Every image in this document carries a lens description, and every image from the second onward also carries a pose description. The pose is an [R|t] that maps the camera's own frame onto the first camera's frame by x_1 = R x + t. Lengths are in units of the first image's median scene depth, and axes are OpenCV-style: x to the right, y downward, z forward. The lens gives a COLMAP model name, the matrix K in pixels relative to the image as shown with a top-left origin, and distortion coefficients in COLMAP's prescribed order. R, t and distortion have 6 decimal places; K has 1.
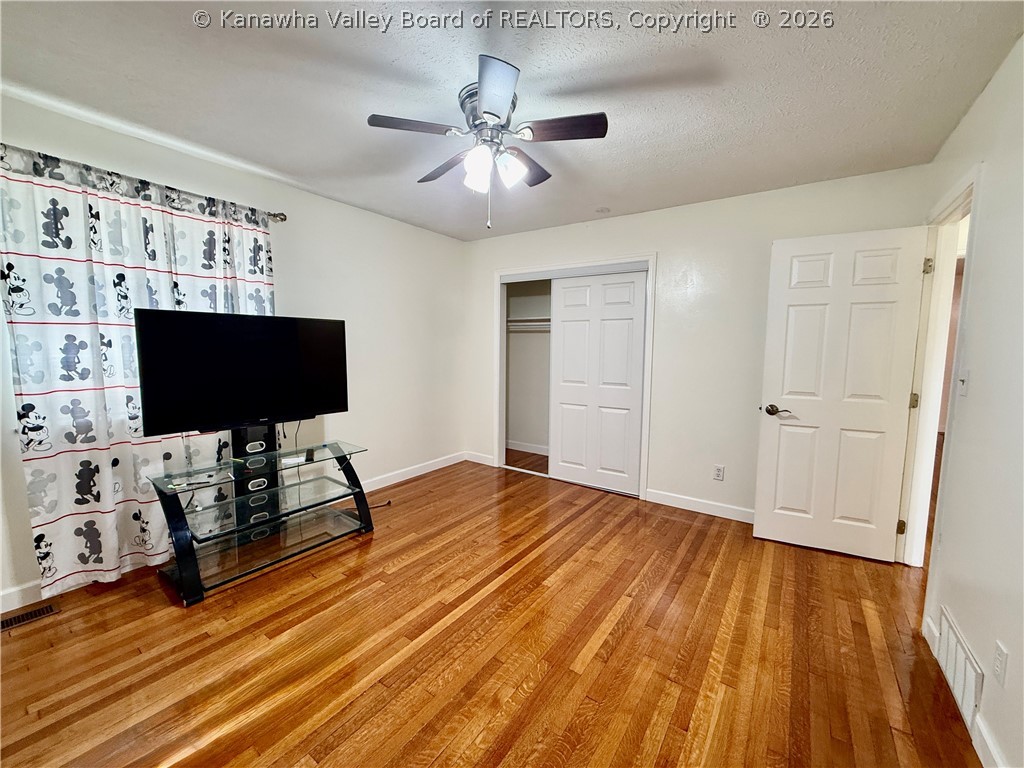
lens RADIAL K [[409.7, 0, 512.3], [0, 409.7, 383.9], [0, 0, 1]] dist [0.000334, -0.000305]
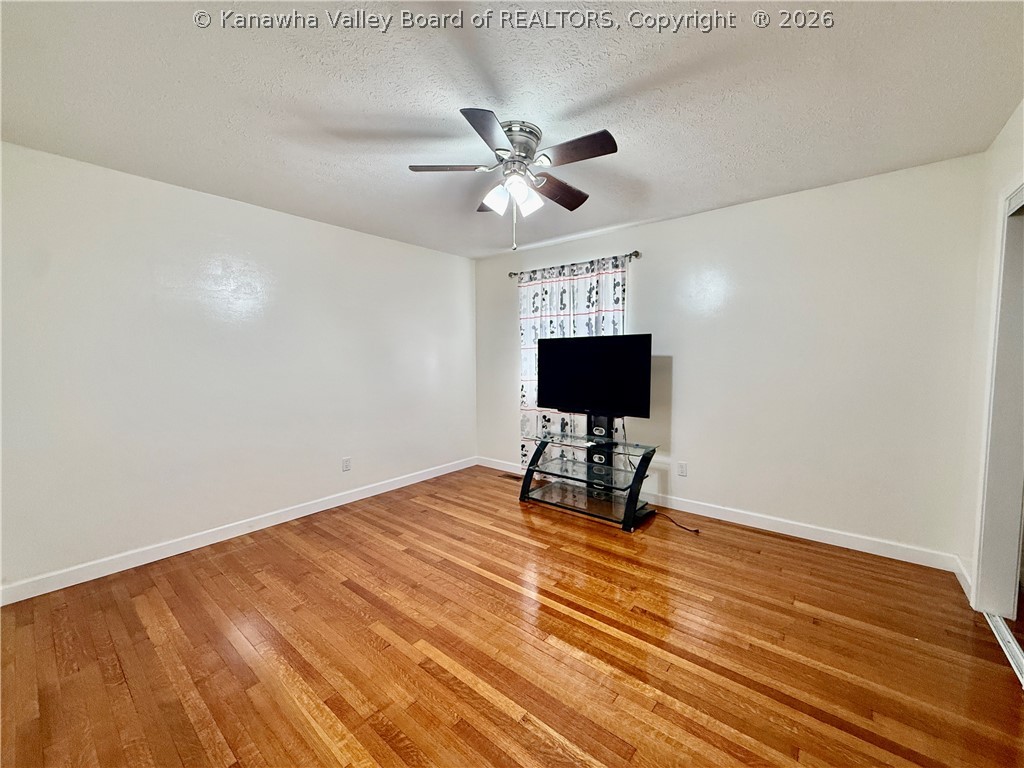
lens RADIAL K [[409.7, 0, 511.2], [0, 409.7, 384.4], [0, 0, 1]] dist [0.000334, -0.000305]
pose [[-0.078448, 0.055381, -0.995379, 0.882241], [-0.087844, 0.994188, 0.062238, -0.072412], [0.993040, 0.092320, -0.073127, 0.920384]]
